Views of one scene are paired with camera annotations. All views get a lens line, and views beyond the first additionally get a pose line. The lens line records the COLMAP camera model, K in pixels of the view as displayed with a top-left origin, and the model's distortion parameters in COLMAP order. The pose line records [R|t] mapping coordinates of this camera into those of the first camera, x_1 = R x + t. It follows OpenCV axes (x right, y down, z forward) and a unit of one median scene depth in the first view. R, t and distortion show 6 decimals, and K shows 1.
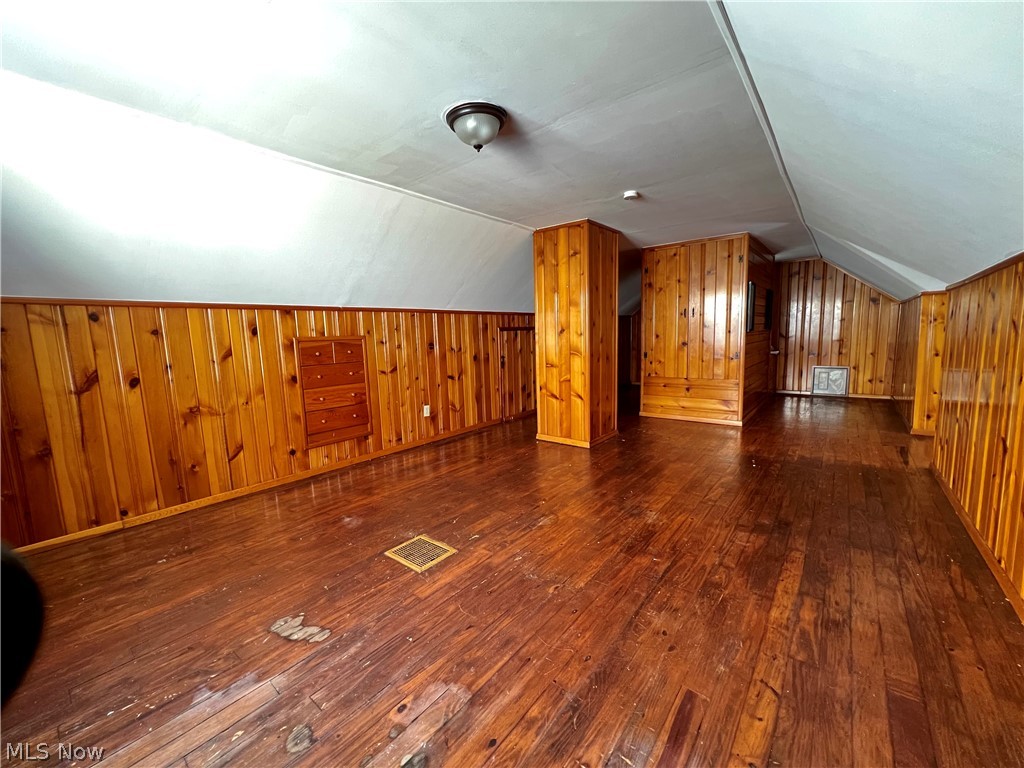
lens RADIAL K [[411.4, 0, 513.2], [0, 411.4, 384.4], [0, 0, 1]] dist [-0.001523, 0.000067]
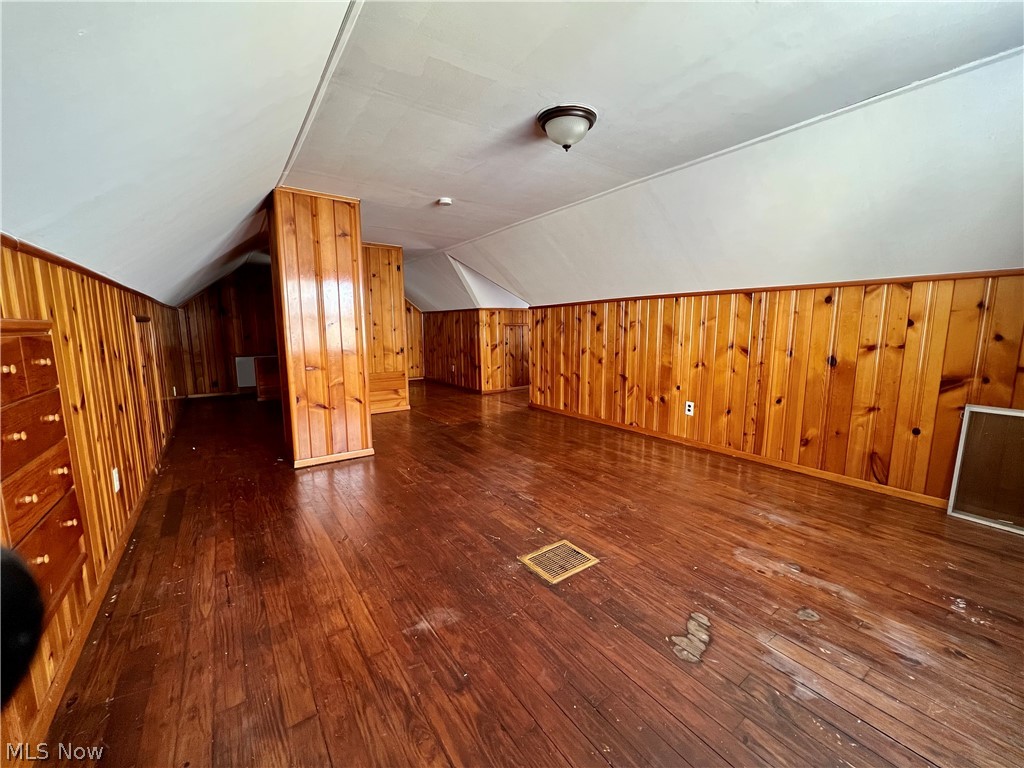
lens RADIAL K [[411.4, 0, 514.6], [0, 411.4, 382.3], [0, 0, 1]] dist [-0.001523, 0.000067]
pose [[0.262045, -0.102116, 0.959638, -1.144278], [0.113864, 0.990712, 0.074330, -0.067486], [-0.958315, 0.089790, 0.271239, 0.850405]]
